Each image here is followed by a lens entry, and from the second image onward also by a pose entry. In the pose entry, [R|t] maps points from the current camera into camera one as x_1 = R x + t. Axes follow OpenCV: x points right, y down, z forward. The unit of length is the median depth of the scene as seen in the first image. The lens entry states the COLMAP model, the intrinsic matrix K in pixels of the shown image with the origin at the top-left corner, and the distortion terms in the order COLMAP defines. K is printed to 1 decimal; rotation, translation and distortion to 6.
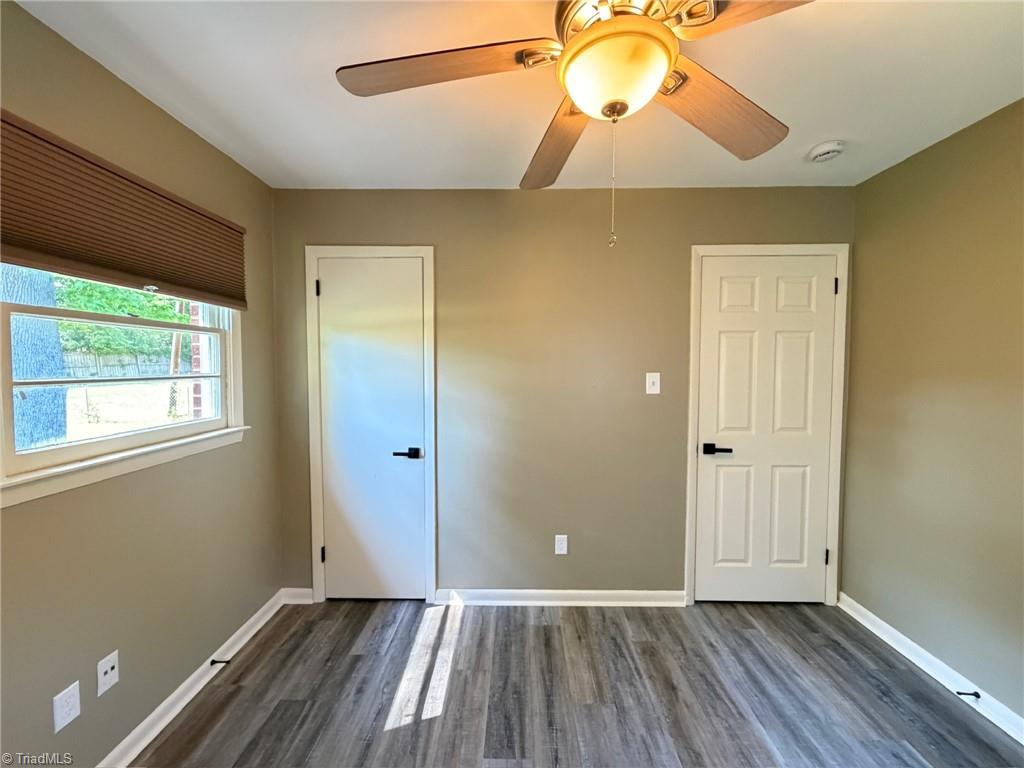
lens RADIAL K [[408.5, 0, 508.6], [0, 408.5, 383.4], [0, 0, 1]] dist [-0.000802, 0.000220]
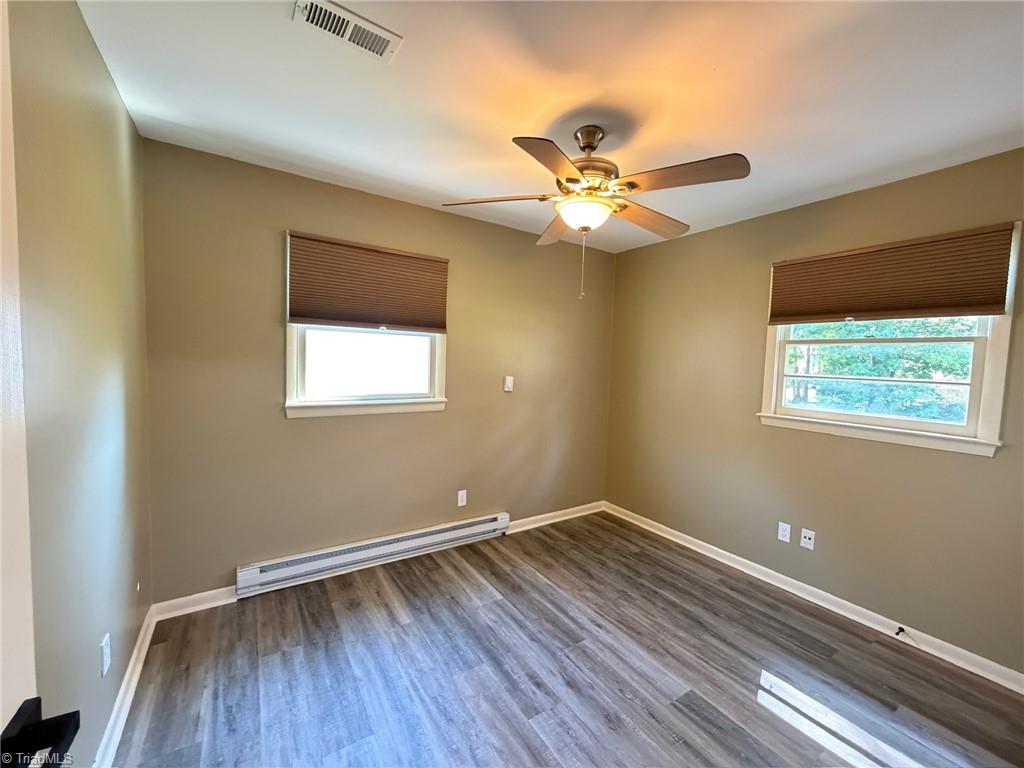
lens RADIAL K [[408.5, 0, 509.9], [0, 408.5, 379.1], [0, 0, 1]] dist [-0.000802, 0.000220]
pose [[-0.828647, -0.002818, -0.559765, 0.752702], [-0.060947, 0.994497, 0.085216, -0.044859], [0.556444, 0.104730, -0.824258, 1.134789]]
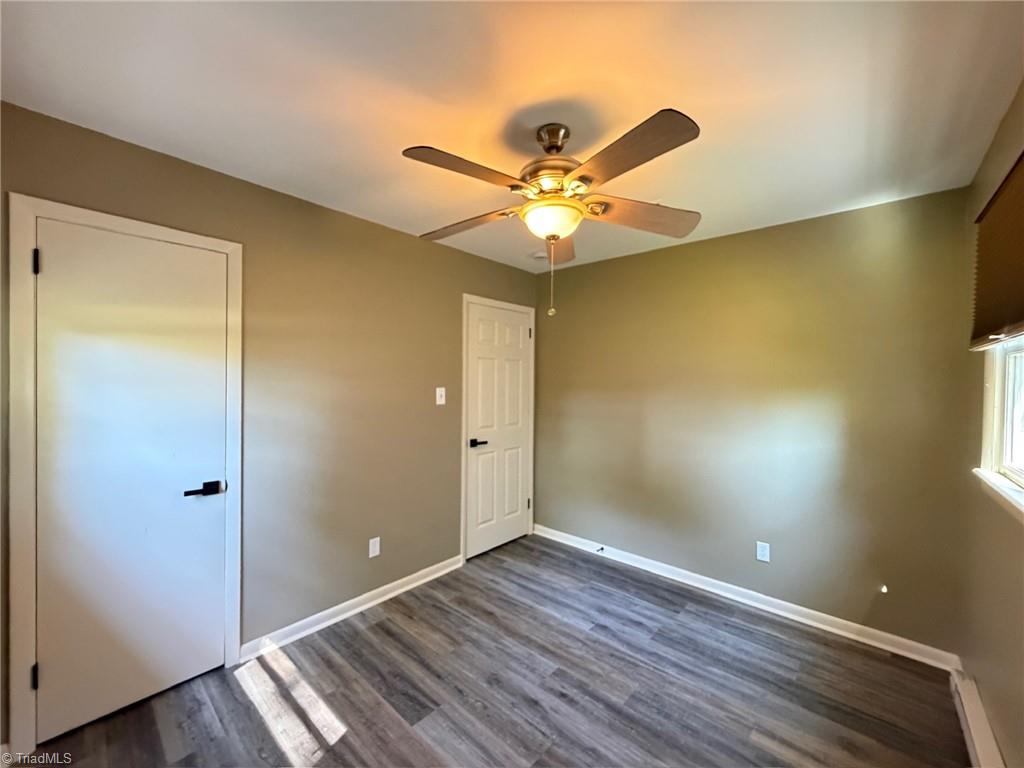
lens RADIAL K [[408.5, 0, 507.7], [0, 408.5, 385.5], [0, 0, 1]] dist [-0.000802, 0.000220]
pose [[0.658199, -0.004040, 0.752833, -0.525474], [0.026209, 0.999502, -0.017550, -0.005874], [-0.752387, 0.031282, 0.657978, 0.012676]]
